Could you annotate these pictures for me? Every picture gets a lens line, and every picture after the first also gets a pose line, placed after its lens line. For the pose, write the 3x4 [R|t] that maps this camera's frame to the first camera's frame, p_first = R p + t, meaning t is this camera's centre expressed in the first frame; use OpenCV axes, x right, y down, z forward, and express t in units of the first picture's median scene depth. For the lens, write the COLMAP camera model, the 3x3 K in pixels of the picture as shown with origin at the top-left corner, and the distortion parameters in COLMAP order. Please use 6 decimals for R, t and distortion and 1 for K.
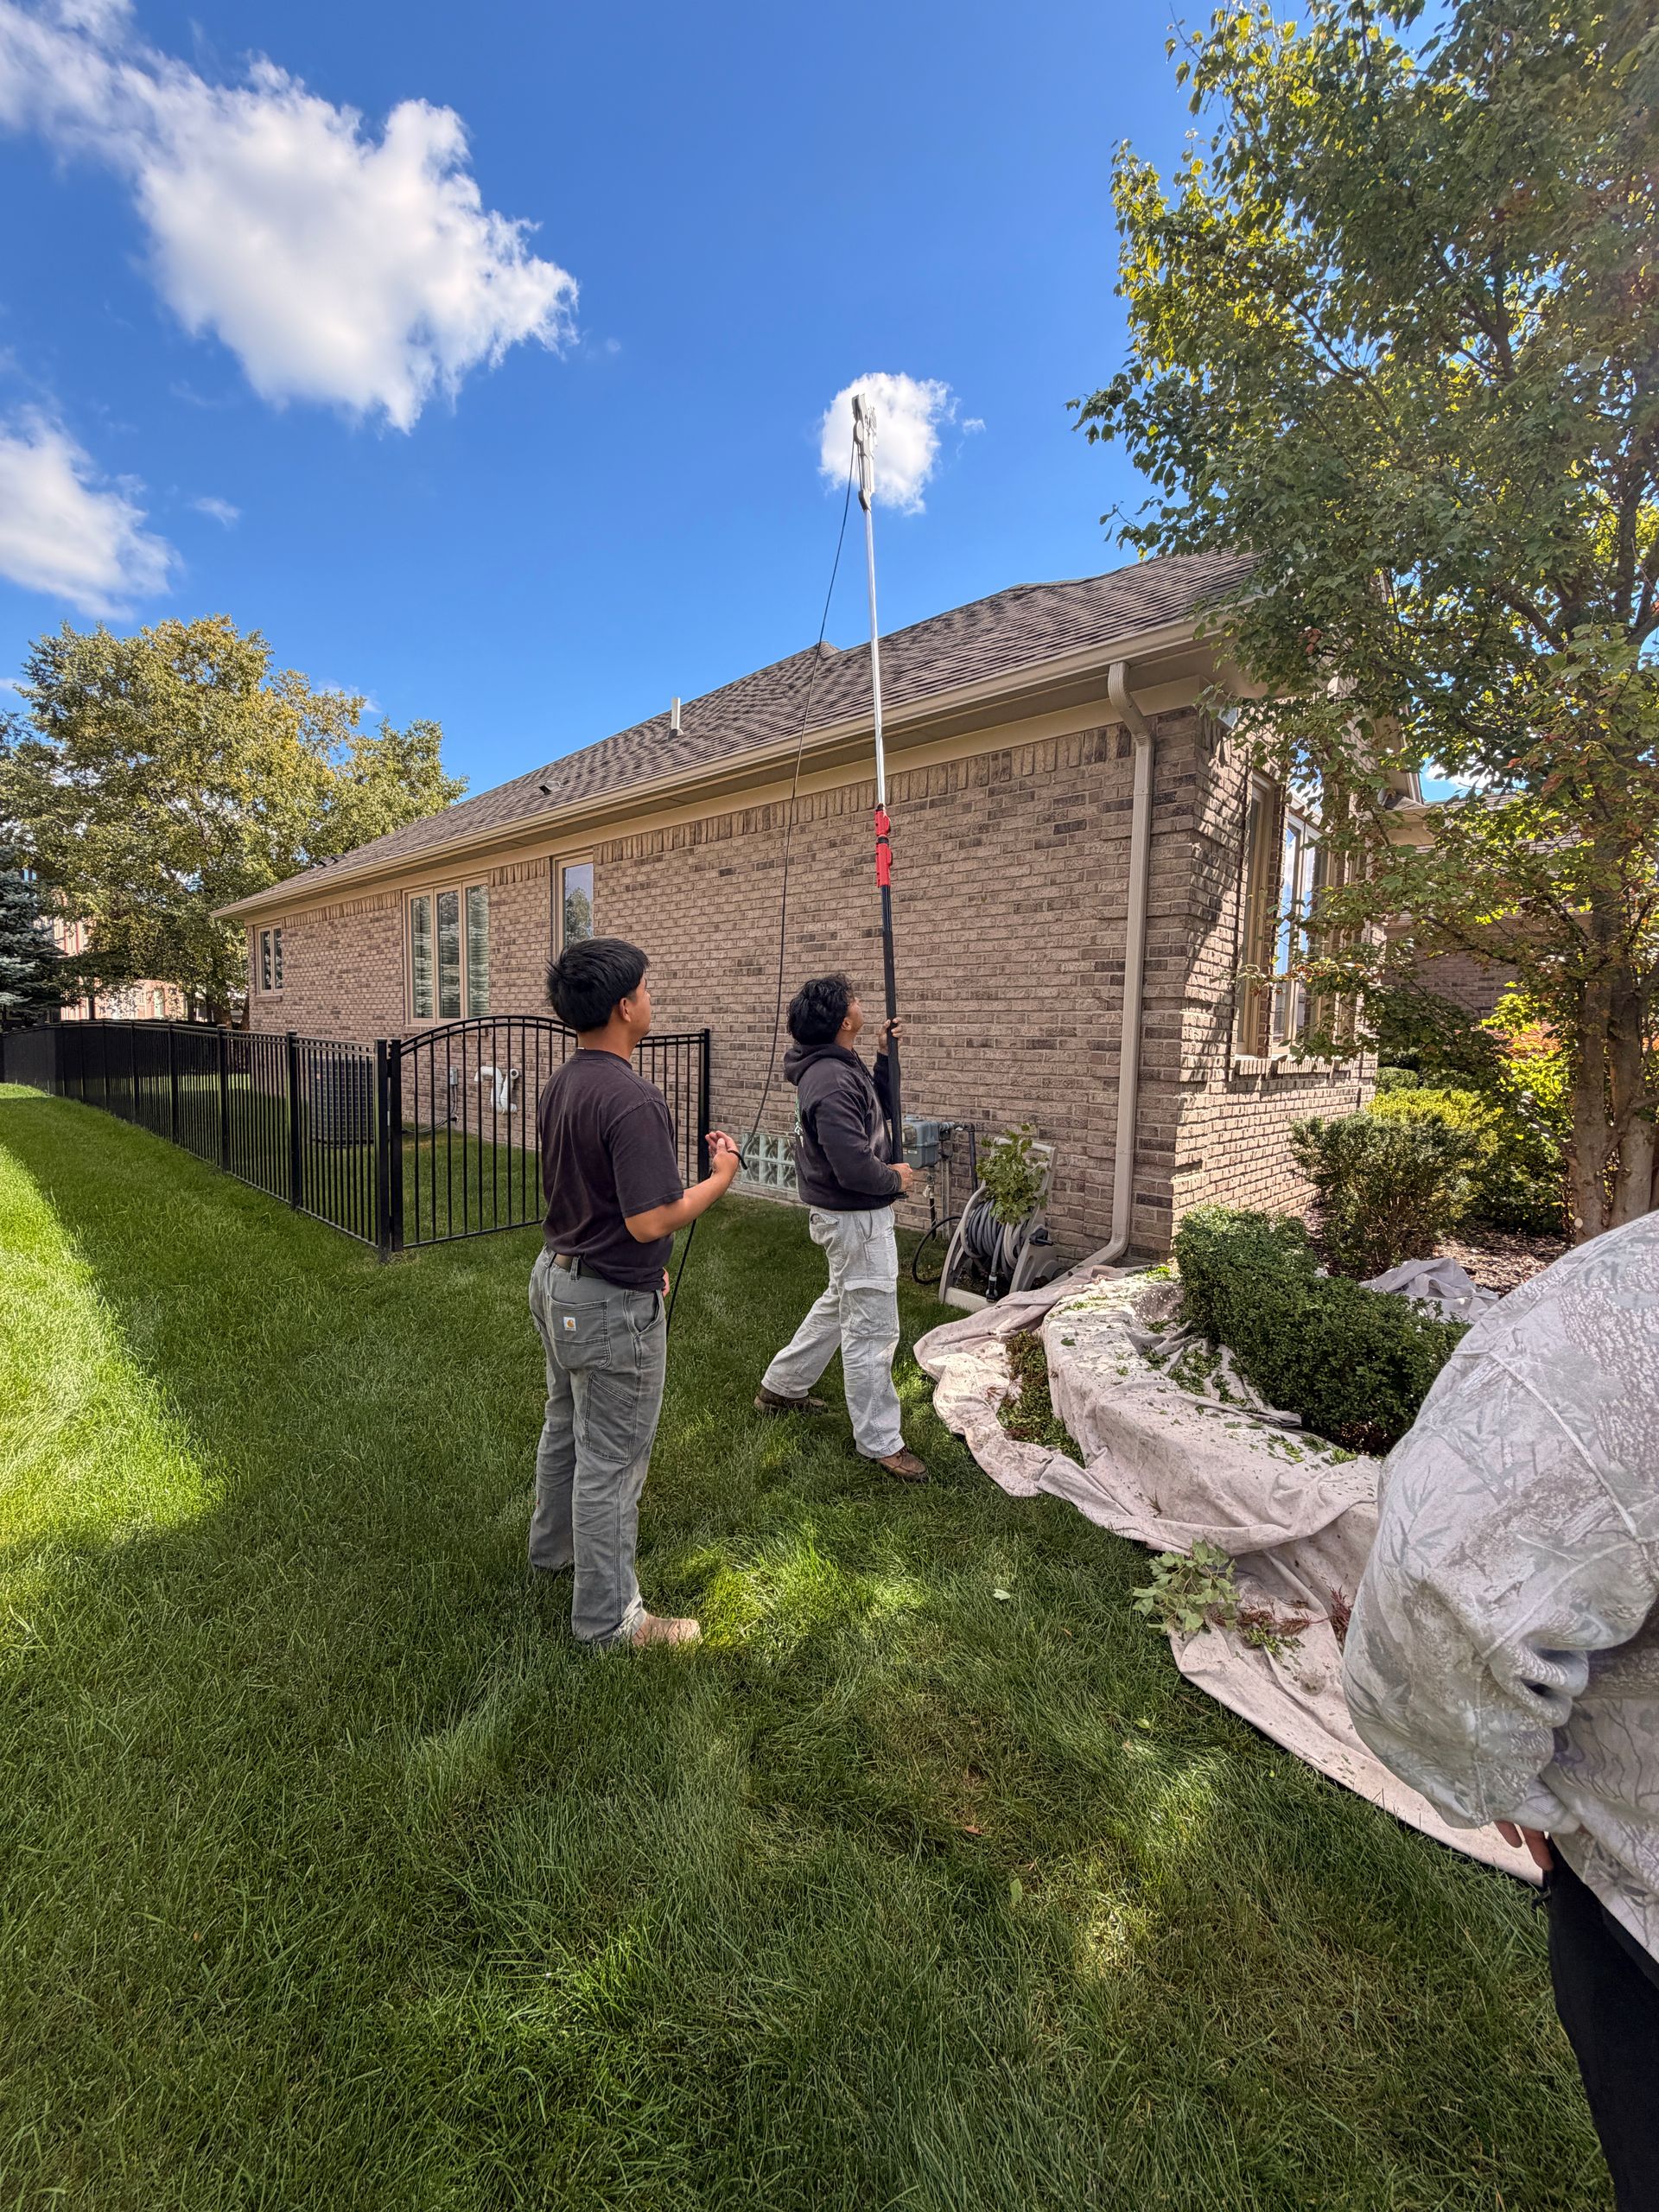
lens RADIAL K [[884.4, 0, 826.5], [0, 884.4, 1100.9], [0, 0, 1]] dist [0.000941, -0.000390]
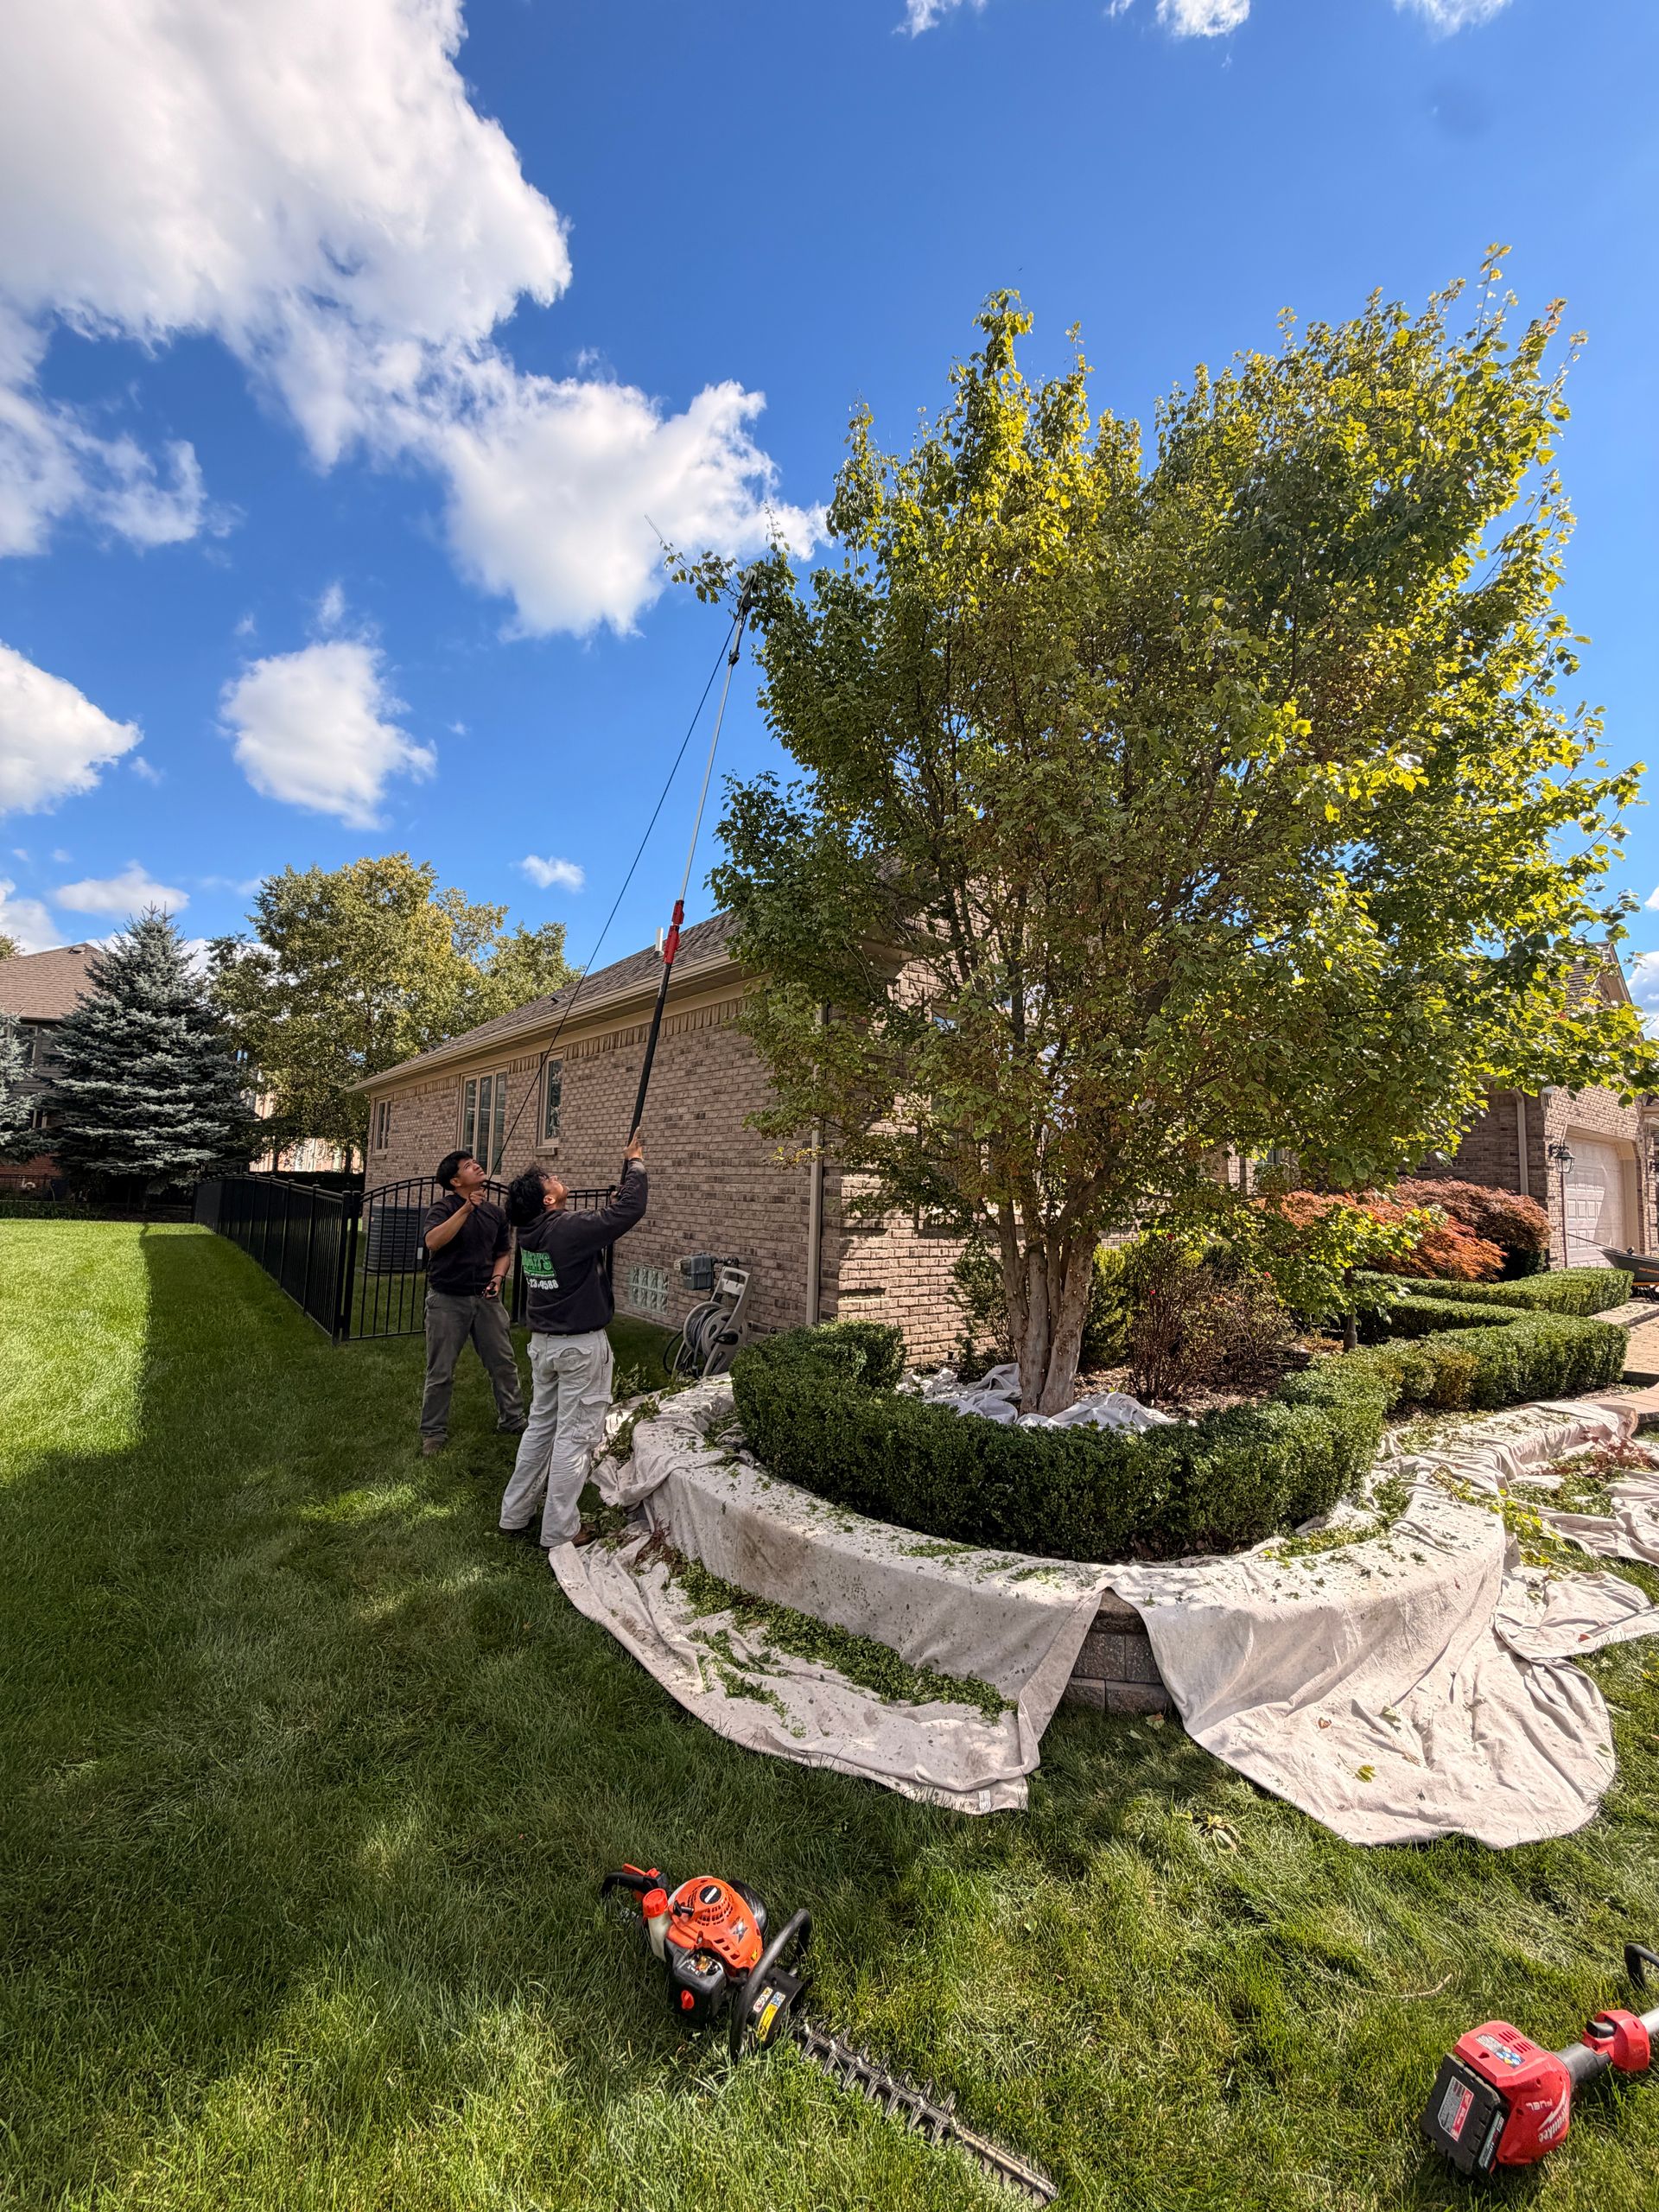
lens RADIAL K [[885.3, 0, 826.8], [0, 885.3, 1100.4], [0, 0, 1]] dist [0.000592, -0.000304]
pose [[0.987478, -0.008132, -0.157548, 0.113988], [-0.019109, 0.985152, -0.170620, 0.003621], [0.156596, 0.171494, 0.972660, -0.074091]]
